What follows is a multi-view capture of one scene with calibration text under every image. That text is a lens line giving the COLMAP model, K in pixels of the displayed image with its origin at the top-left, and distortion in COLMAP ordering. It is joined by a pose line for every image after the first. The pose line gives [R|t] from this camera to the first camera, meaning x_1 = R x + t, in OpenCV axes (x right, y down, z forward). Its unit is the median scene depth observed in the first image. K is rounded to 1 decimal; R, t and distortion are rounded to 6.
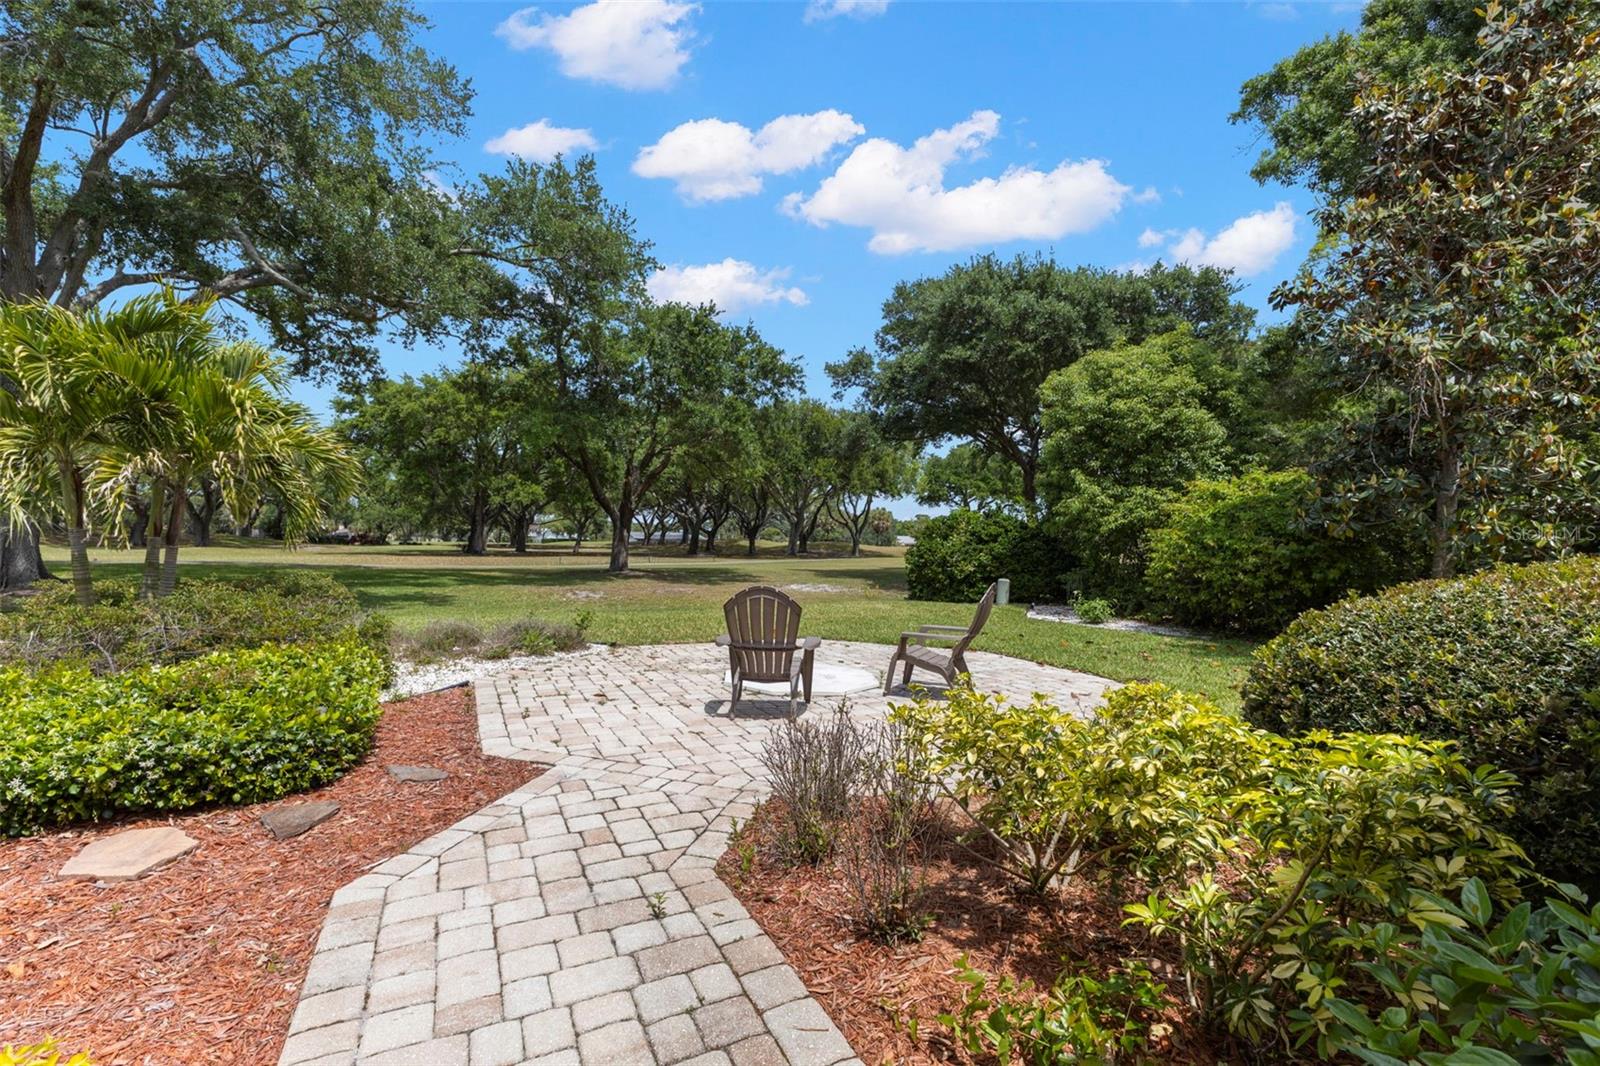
lens RADIAL K [[696.0, 0, 799.4], [0, 696.0, 535.6], [0, 0, 1]] dist [-0.001436, 0.000560]
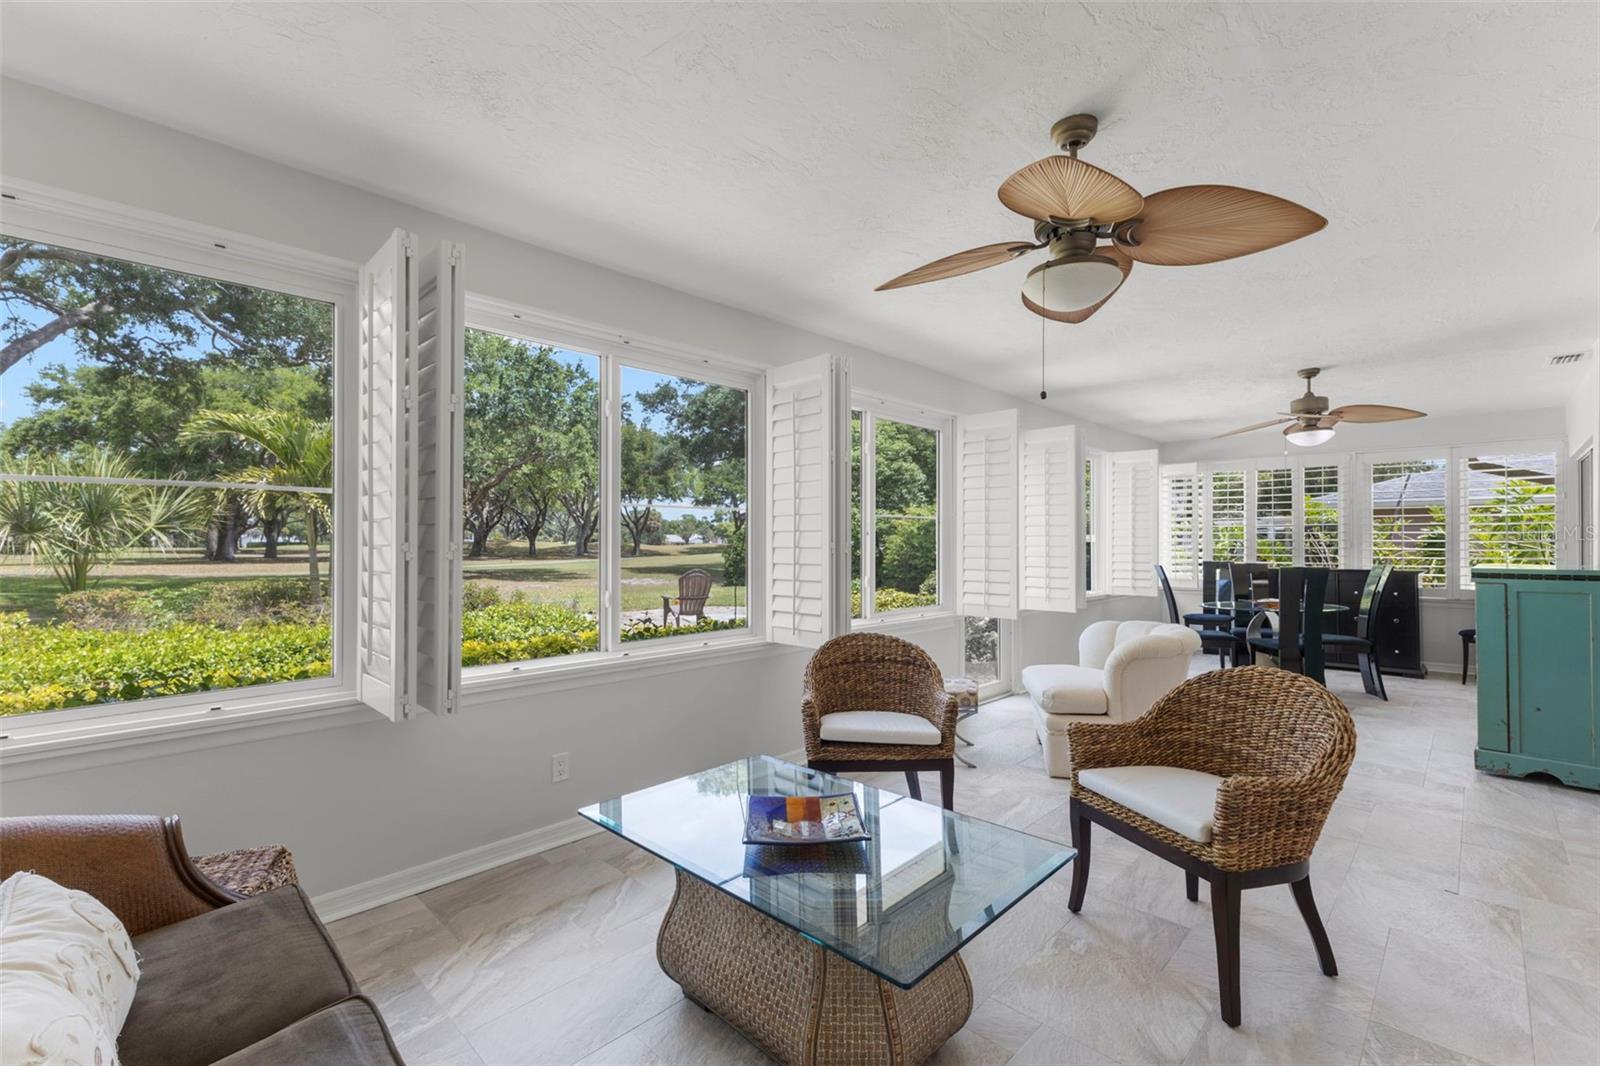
lens RADIAL K [[696.0, 0, 799.0], [0, 696.0, 534.2], [0, 0, 1]] dist [-0.001436, 0.000560]
pose [[0.941365, -0.010883, 0.337215, -0.104653], [0.010419, 0.999941, 0.003187, -0.008194], [-0.337230, 0.000514, 0.941422, -0.205273]]
